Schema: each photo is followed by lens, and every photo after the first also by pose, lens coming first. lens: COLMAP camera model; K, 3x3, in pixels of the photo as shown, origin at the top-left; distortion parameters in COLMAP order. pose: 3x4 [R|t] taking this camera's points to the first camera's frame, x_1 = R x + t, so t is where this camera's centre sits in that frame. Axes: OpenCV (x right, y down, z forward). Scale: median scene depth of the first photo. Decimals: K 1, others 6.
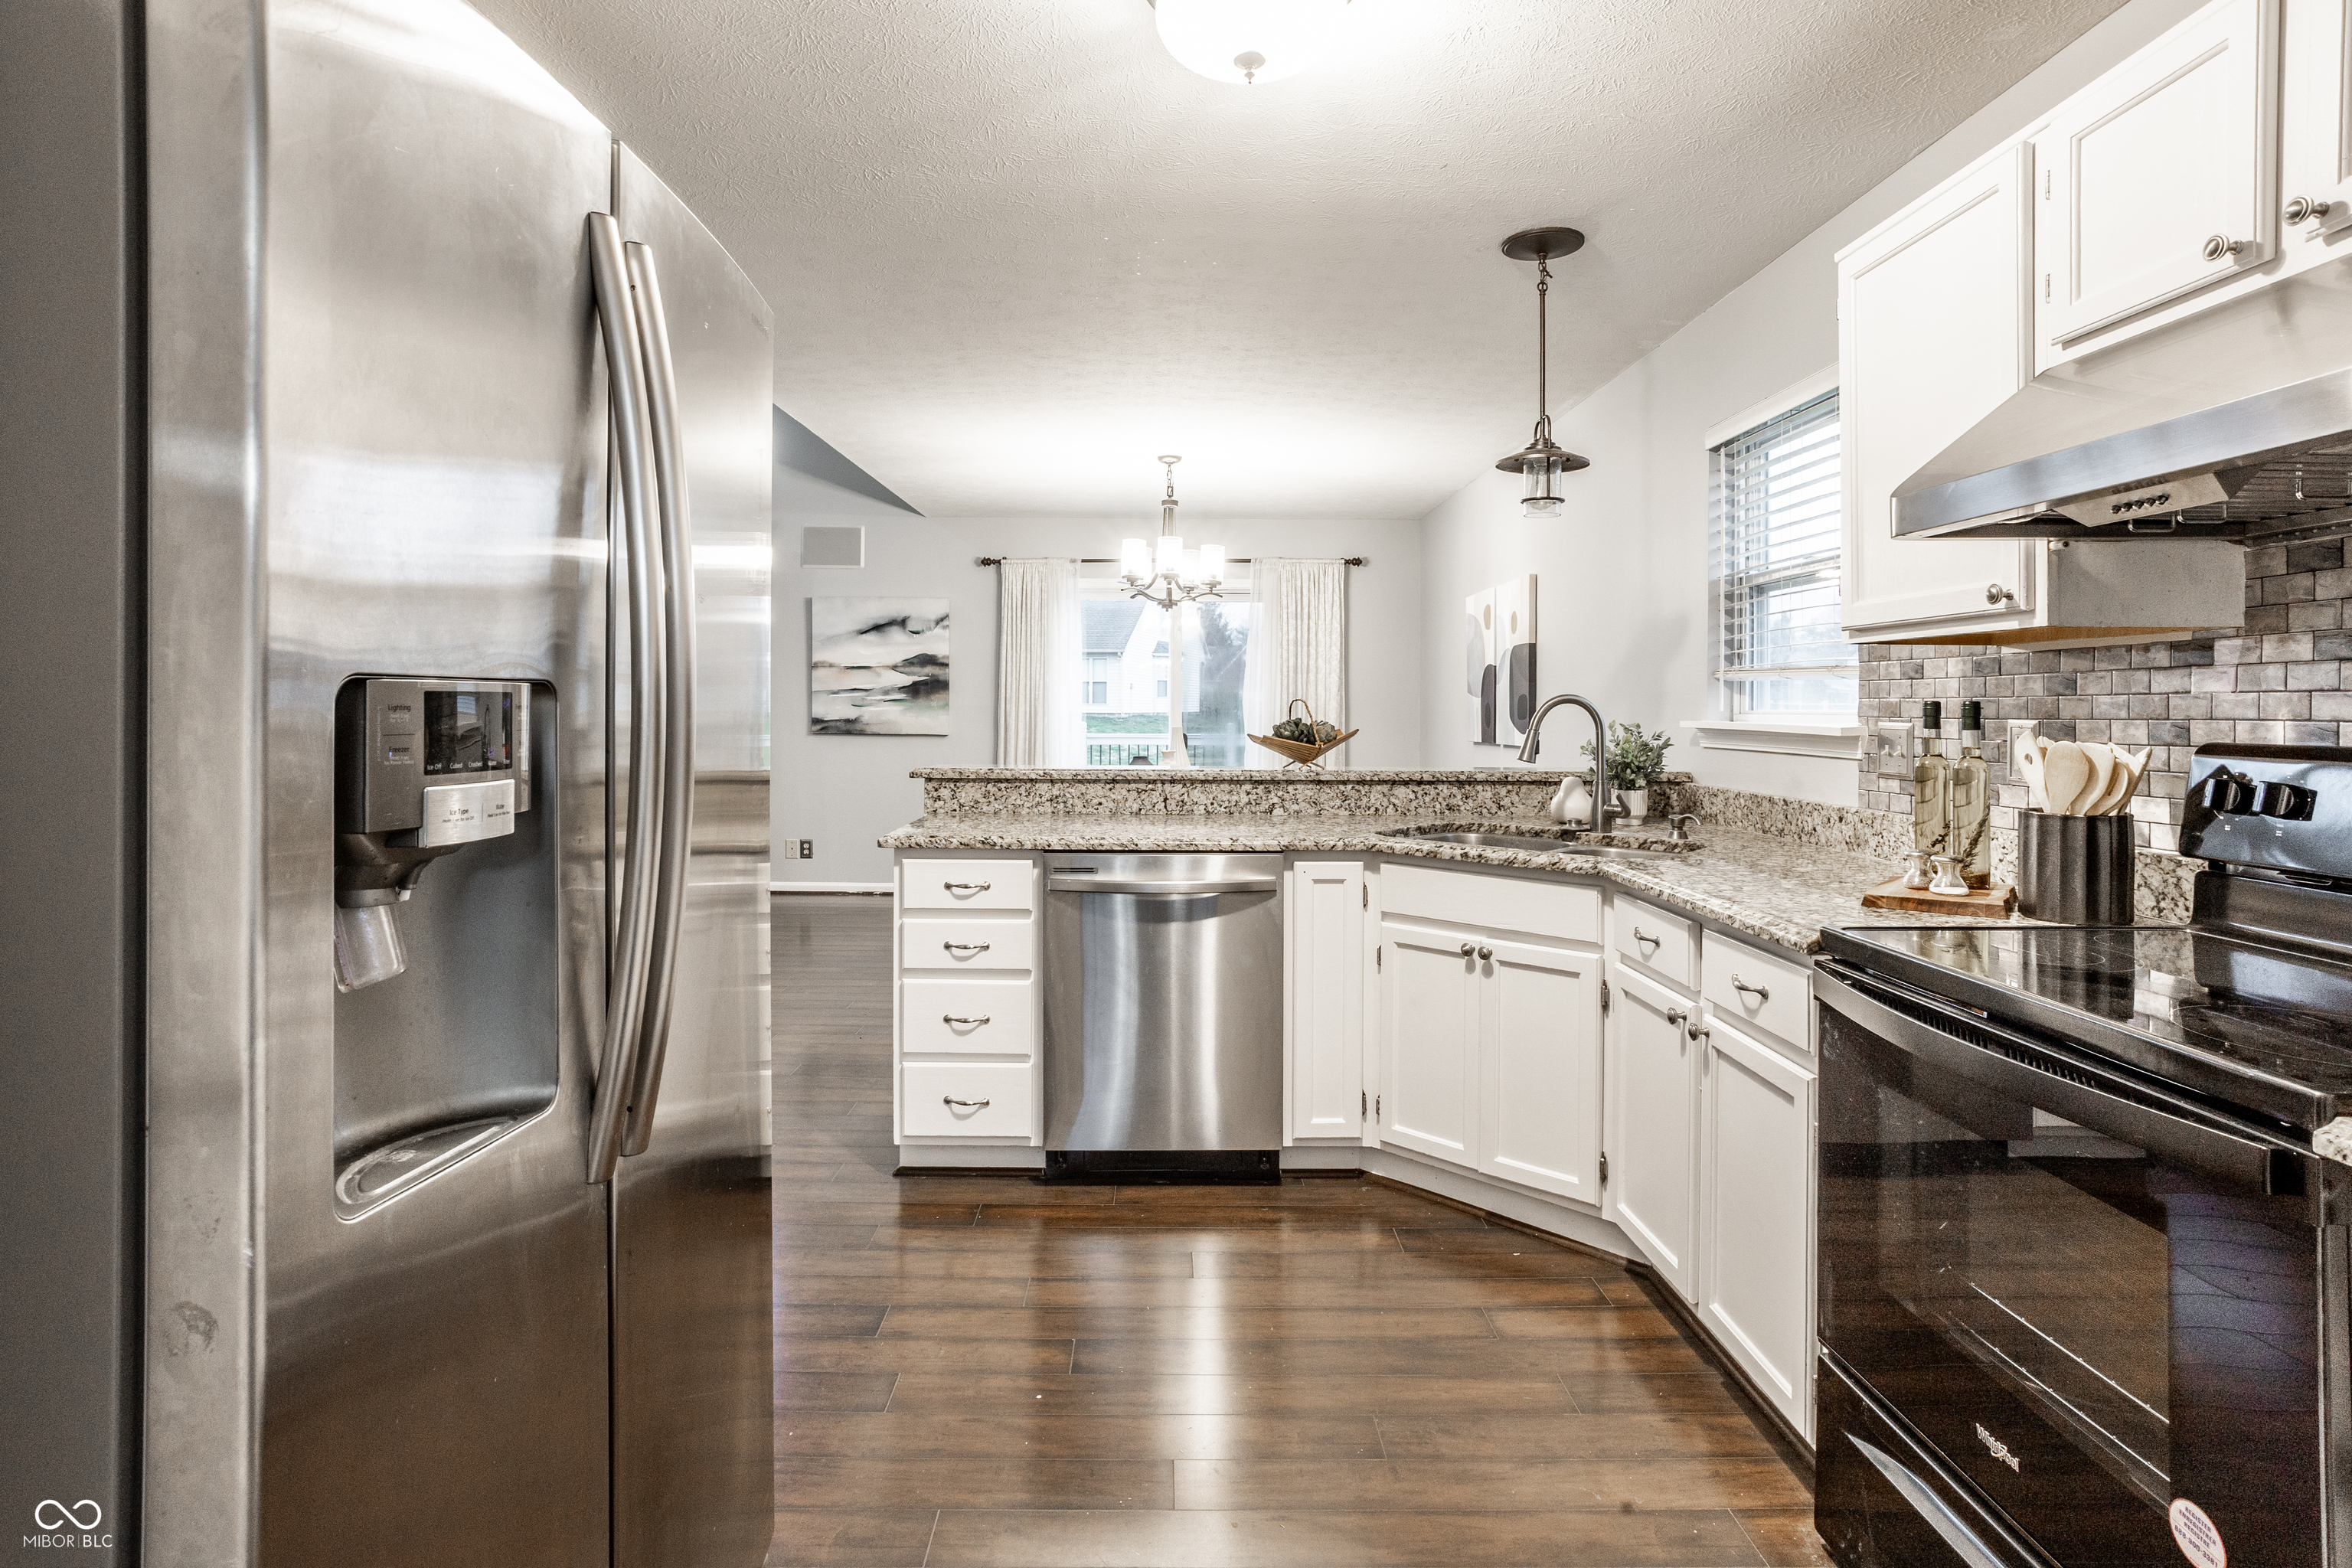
lens RADIAL K [[1156.8, 0, 1152.3], [0, 1156.8, 711.1], [0, 0, 1]] dist [-0.012893, 0.014722]
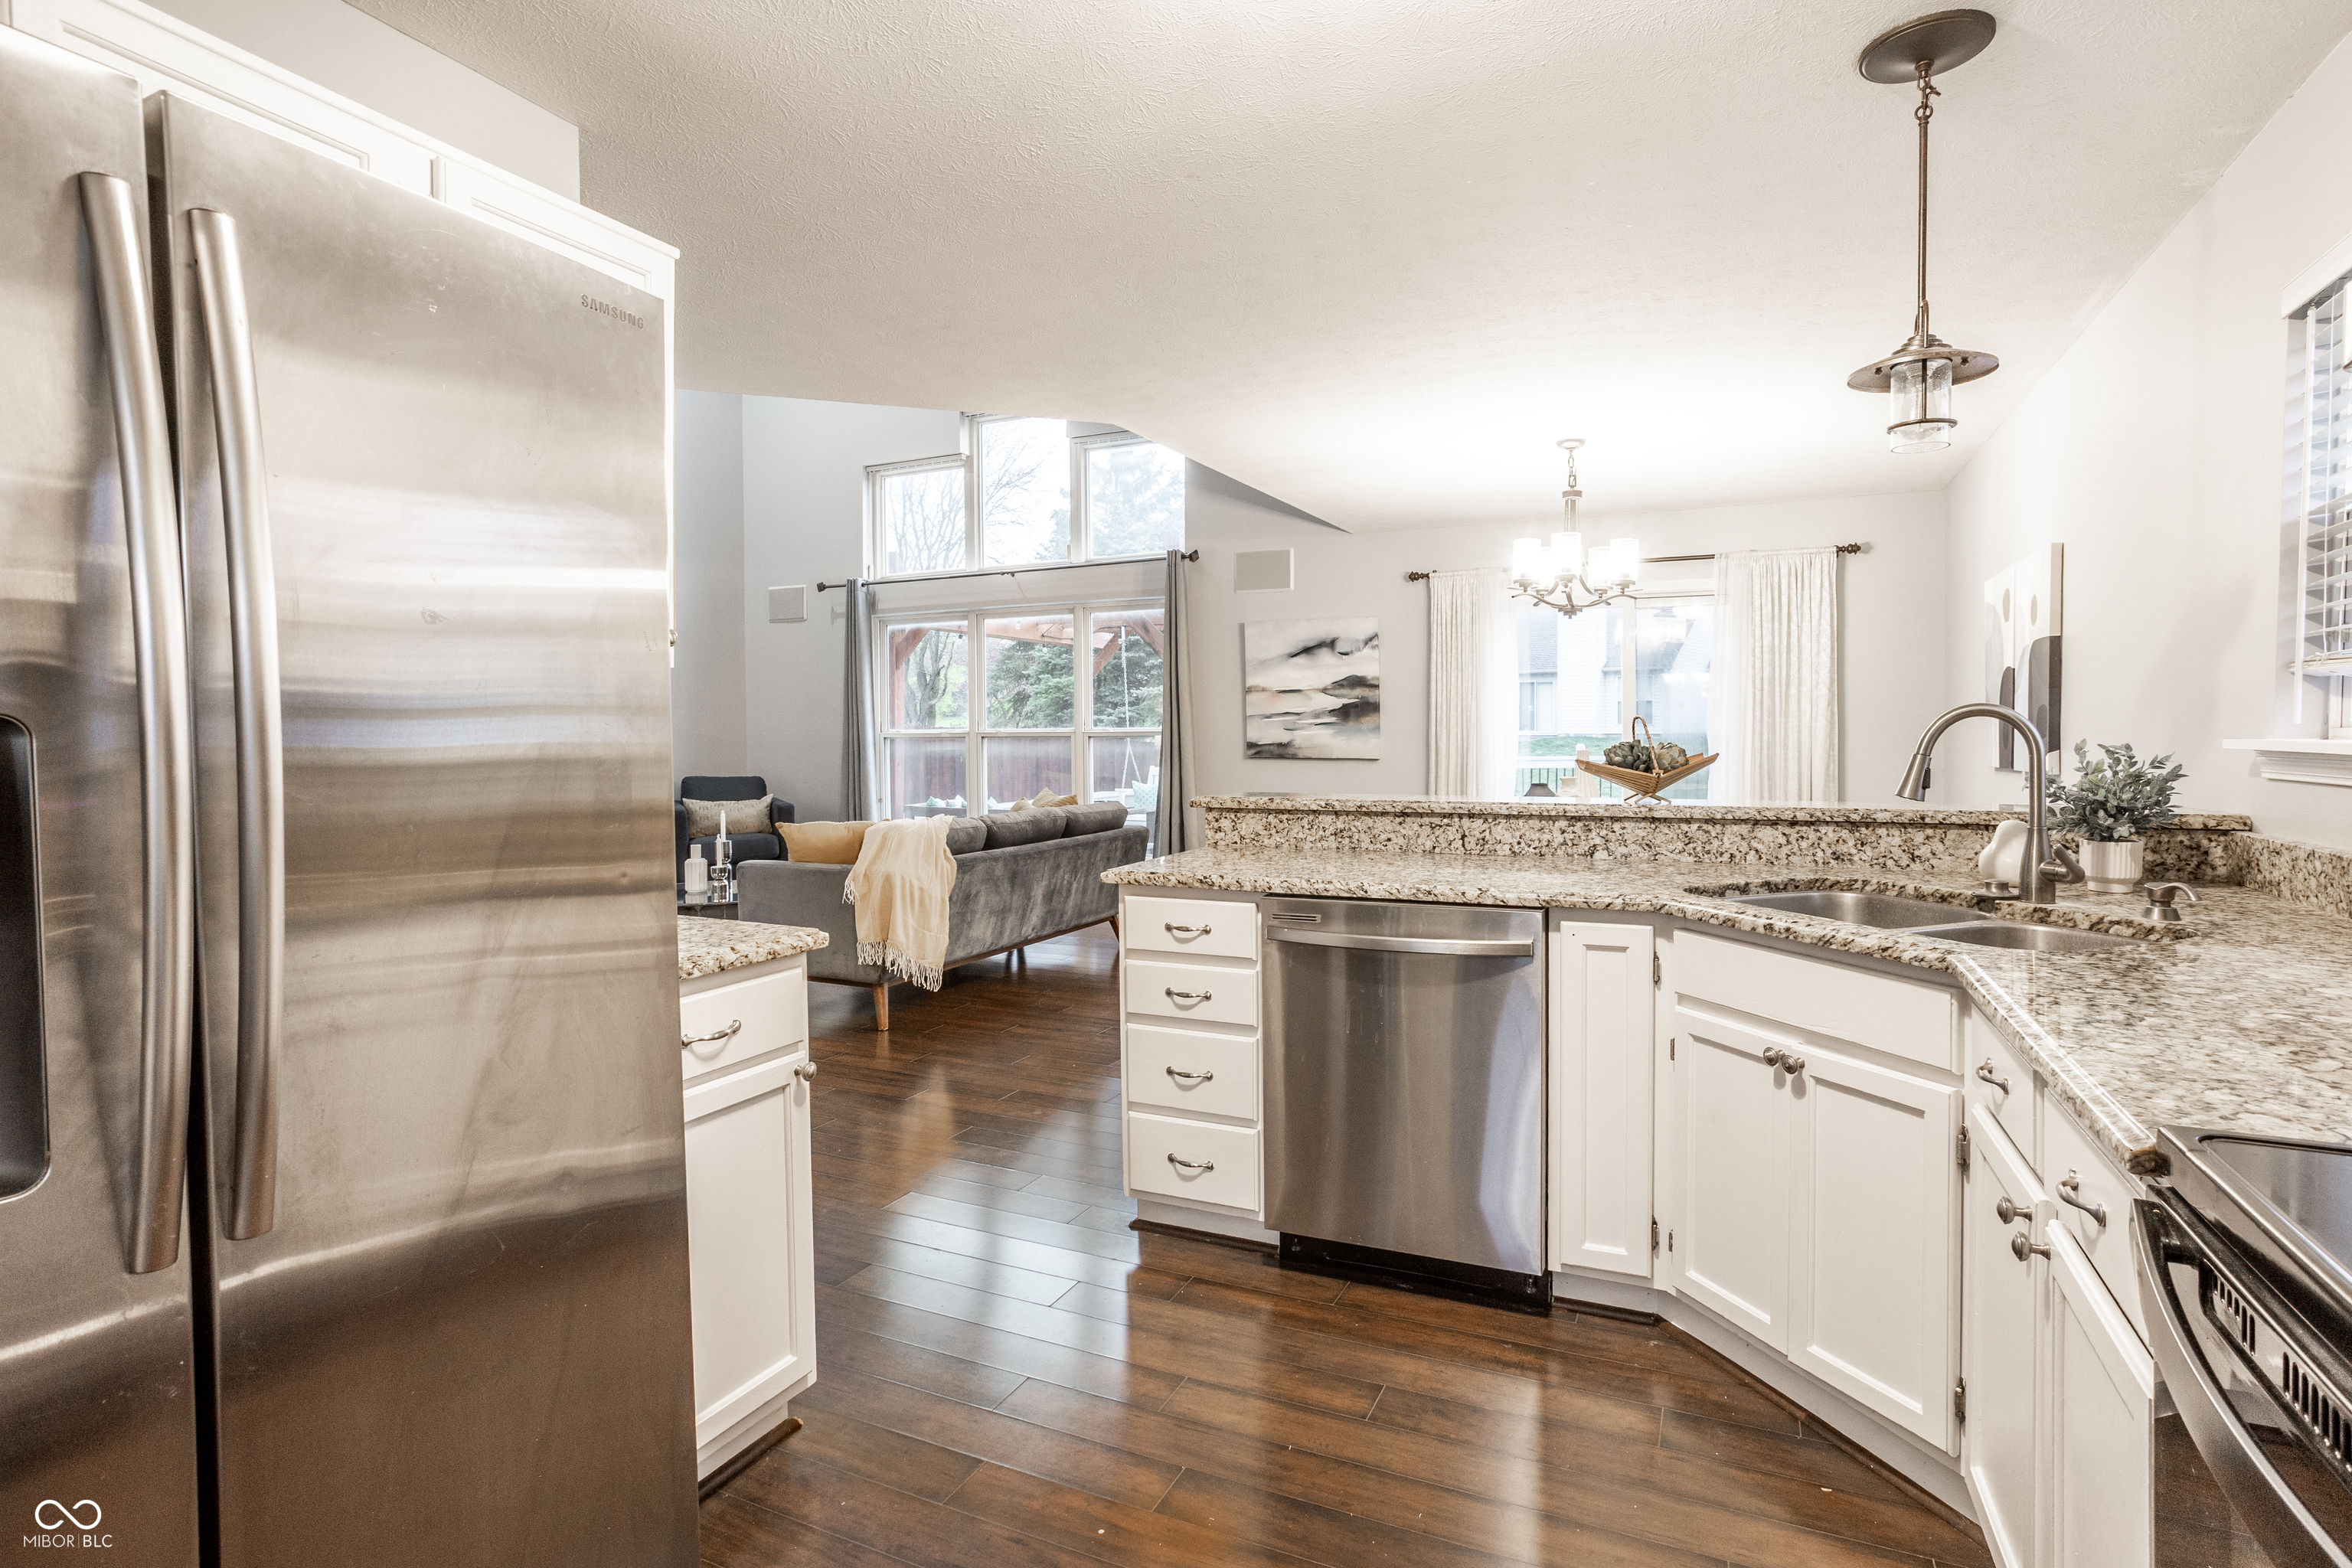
lens RADIAL K [[1156.8, 0, 1160.6], [0, 1156.8, 774.6], [0, 0, 1]] dist [-0.012893, 0.014722]
pose [[0.917856, 0.003004, -0.396902, 0.165587], [0.010927, 0.999401, 0.032834, 0.000352], [0.396763, -0.034474, 0.917274, 0.147339]]
